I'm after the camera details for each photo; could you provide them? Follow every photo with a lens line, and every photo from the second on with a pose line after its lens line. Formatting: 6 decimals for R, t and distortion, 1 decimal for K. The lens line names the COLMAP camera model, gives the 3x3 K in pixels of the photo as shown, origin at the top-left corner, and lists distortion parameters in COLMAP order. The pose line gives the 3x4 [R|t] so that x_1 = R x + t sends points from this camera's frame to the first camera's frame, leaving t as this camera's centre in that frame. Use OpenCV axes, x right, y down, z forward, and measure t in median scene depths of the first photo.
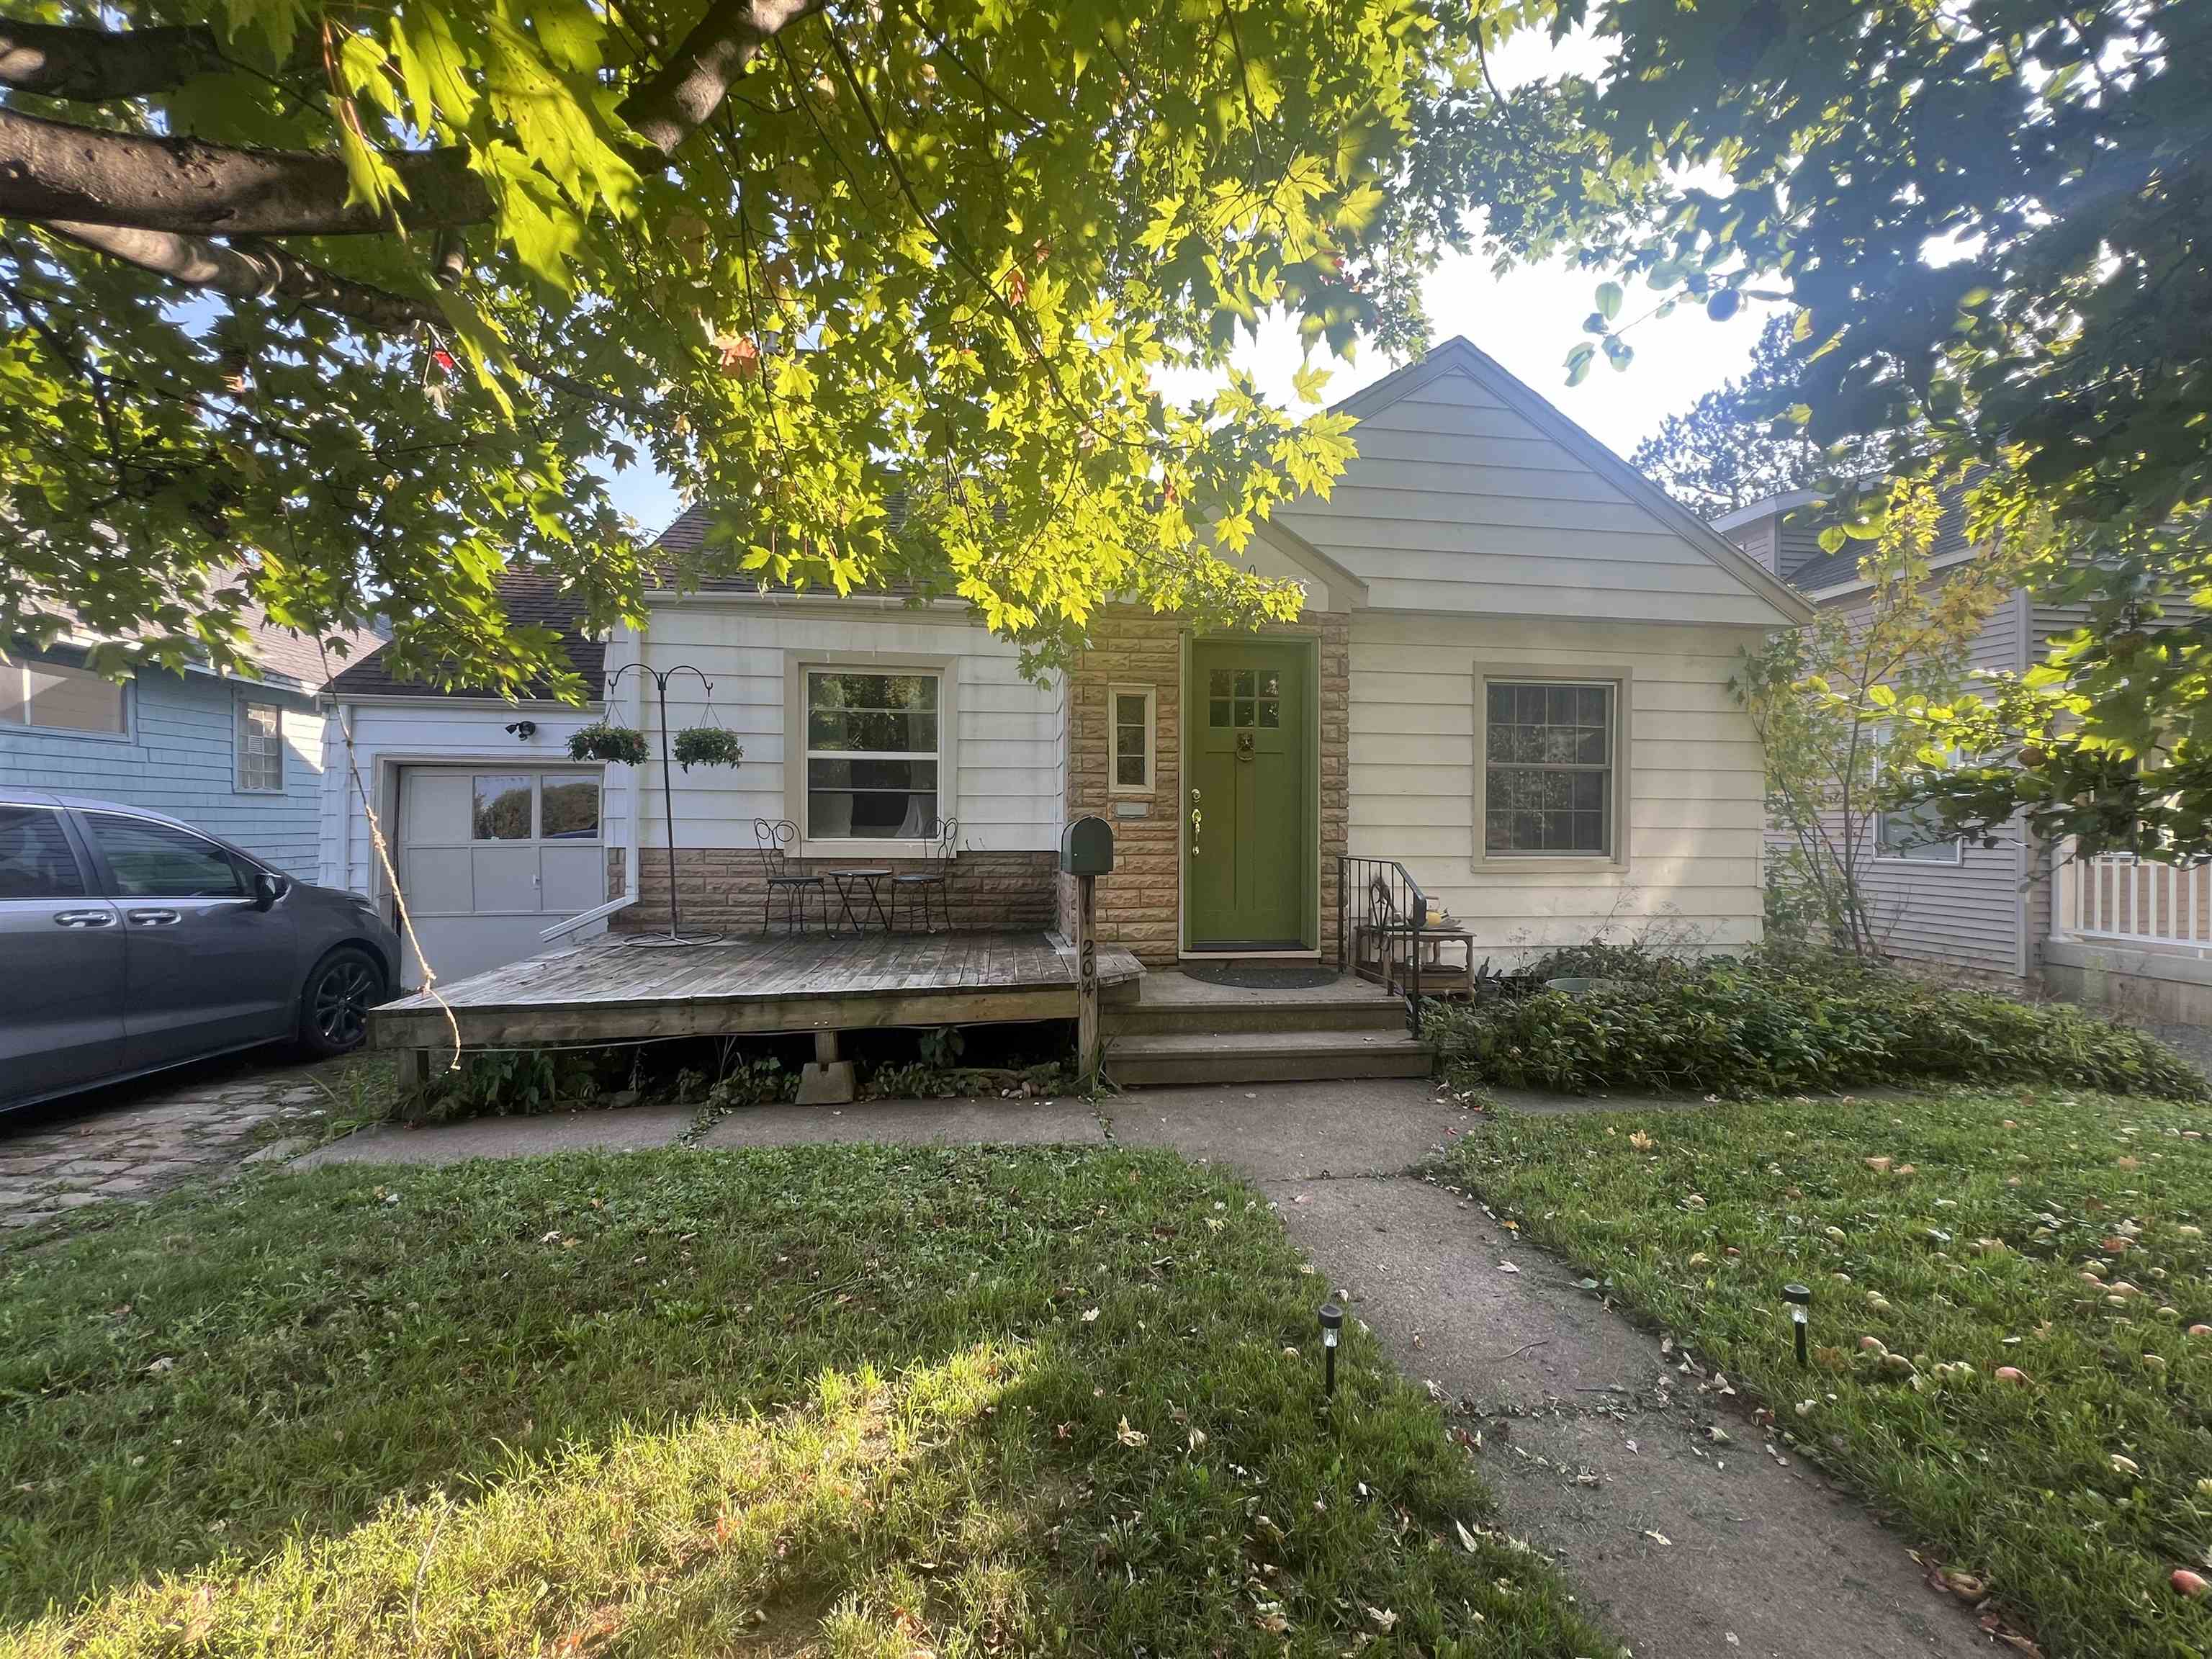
lens RADIAL K [[885.2, 0, 1107.3], [0, 885.2, 827.4], [0, 0, 1]] dist [-0.002354, 0.000096]
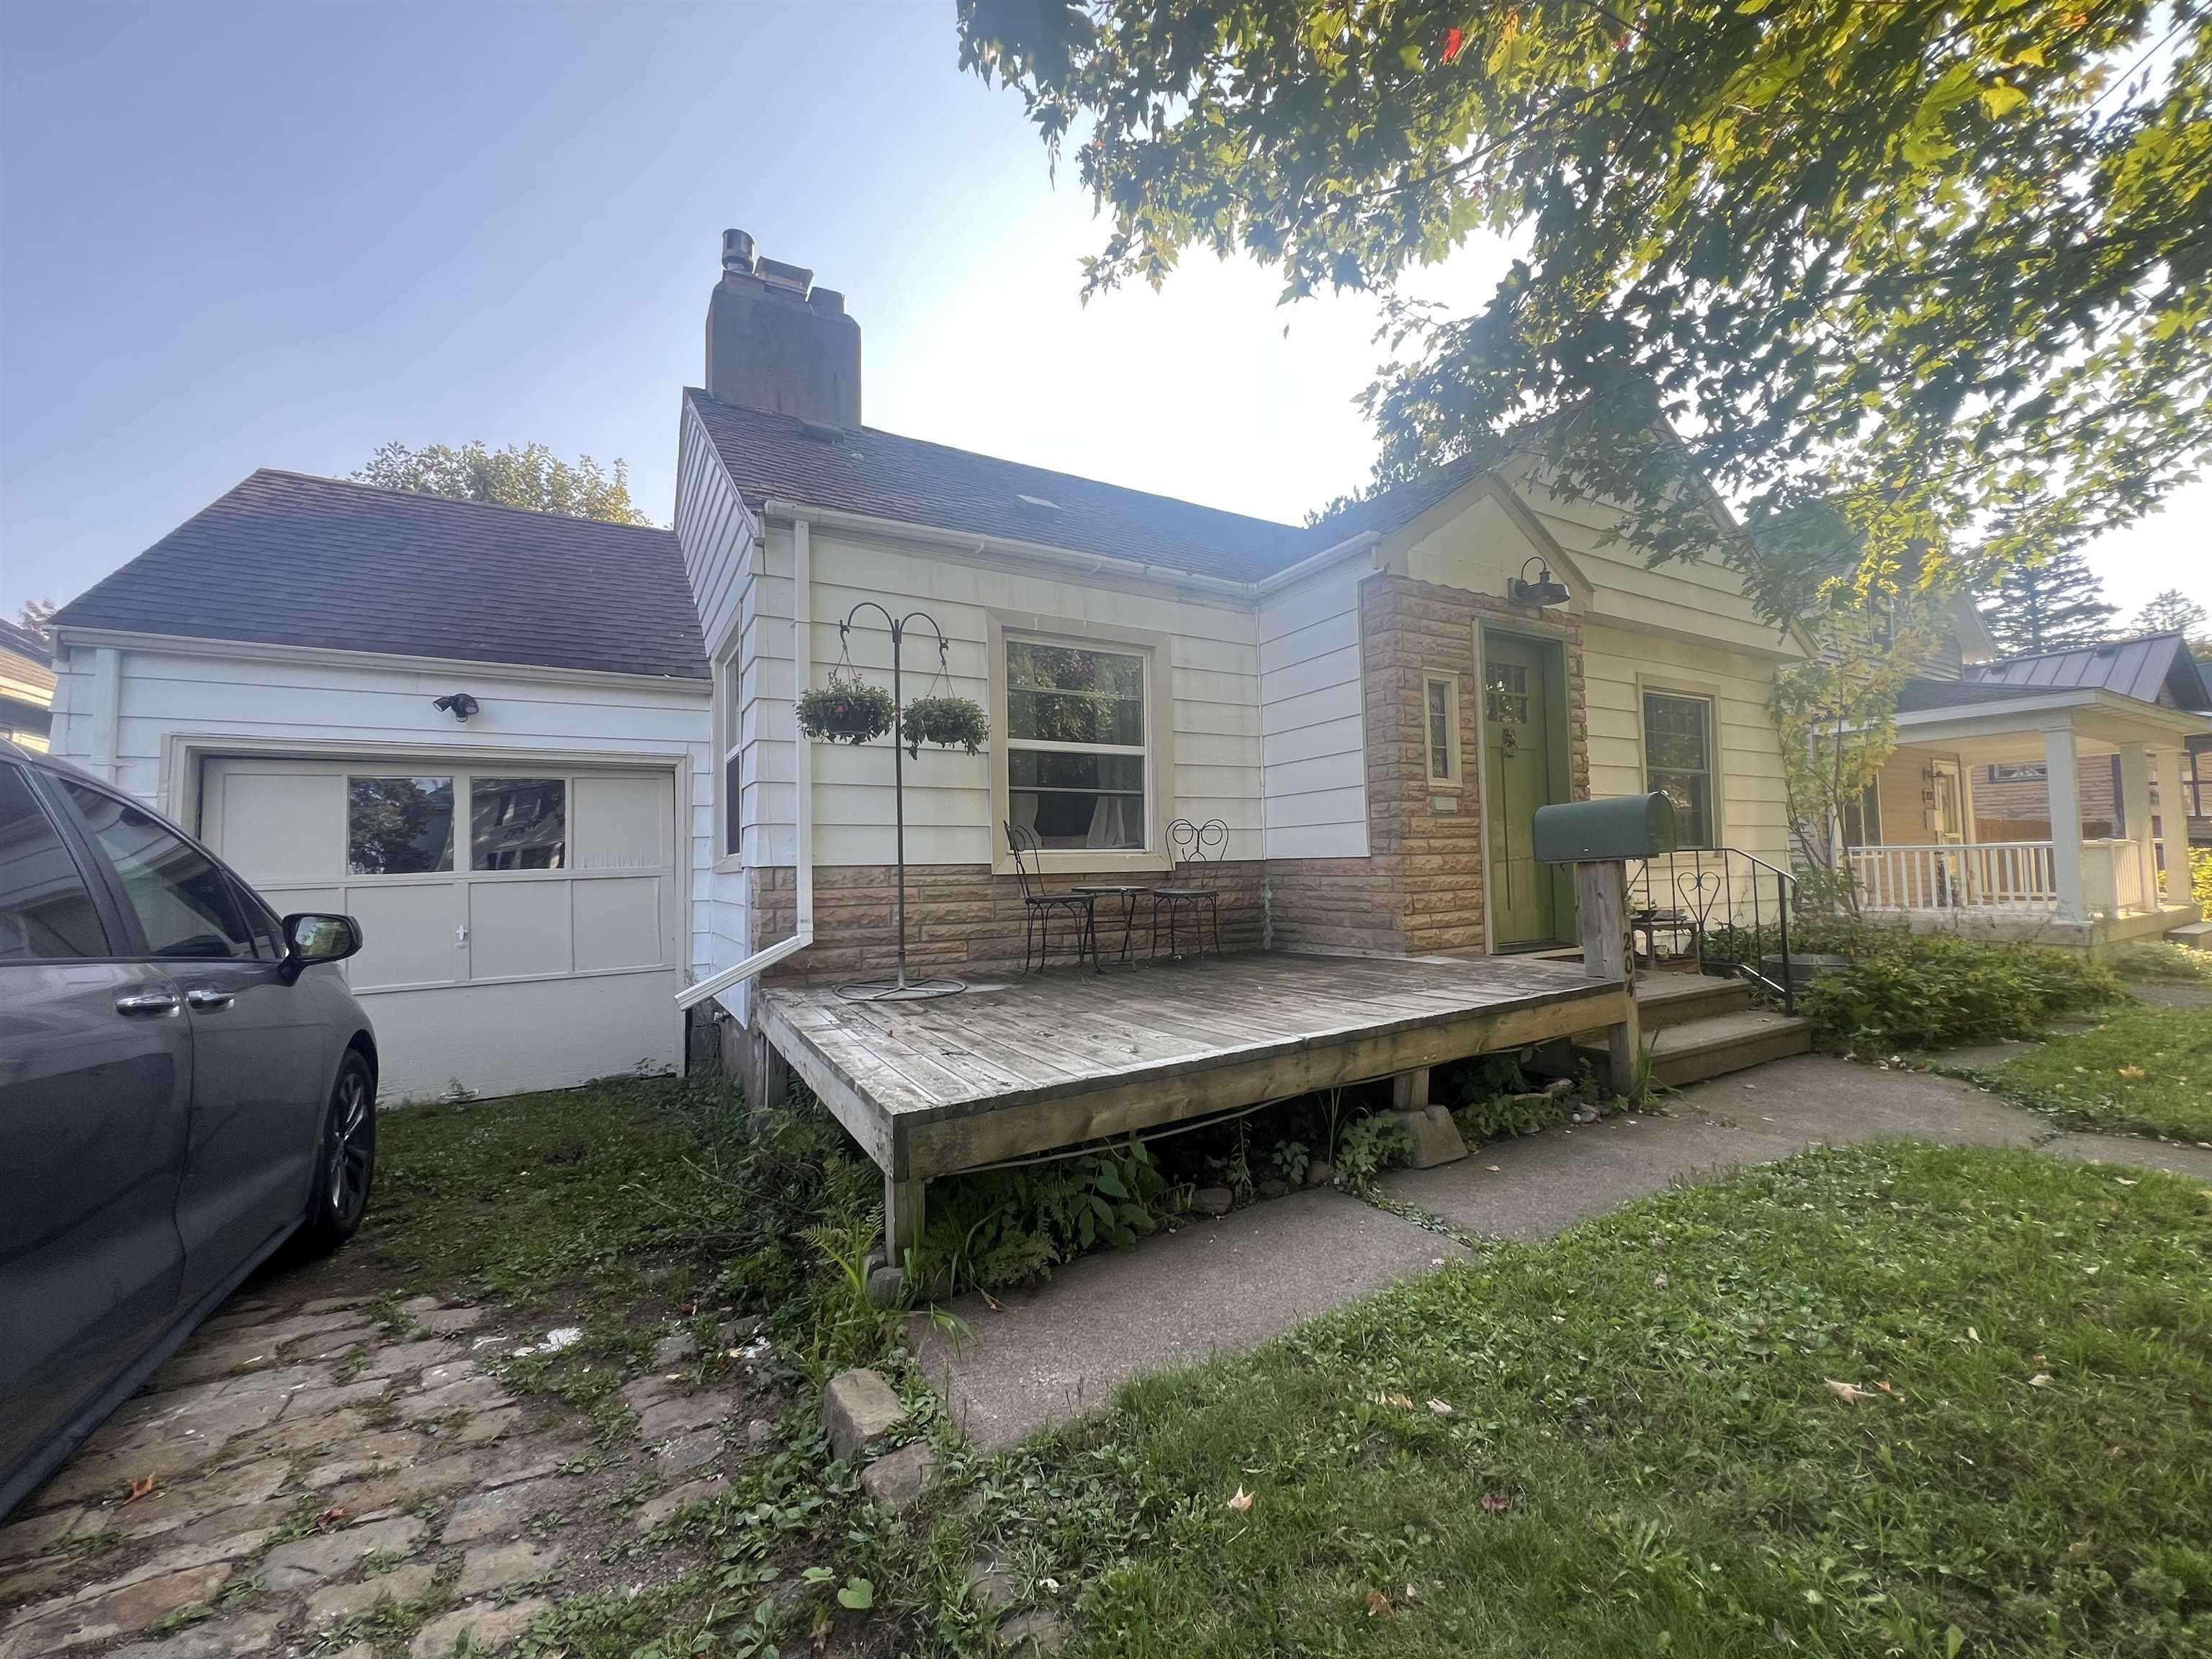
lens RADIAL K [[885.2, 0, 1108.1], [0, 885.2, 827.3], [0, 0, 1]] dist [-0.002354, 0.000096]
pose [[0.921830, -0.009142, 0.387486, -0.589560], [0.029489, 0.998478, -0.046598, 0.032606], [-0.386471, 0.054382, 0.920697, 0.258499]]
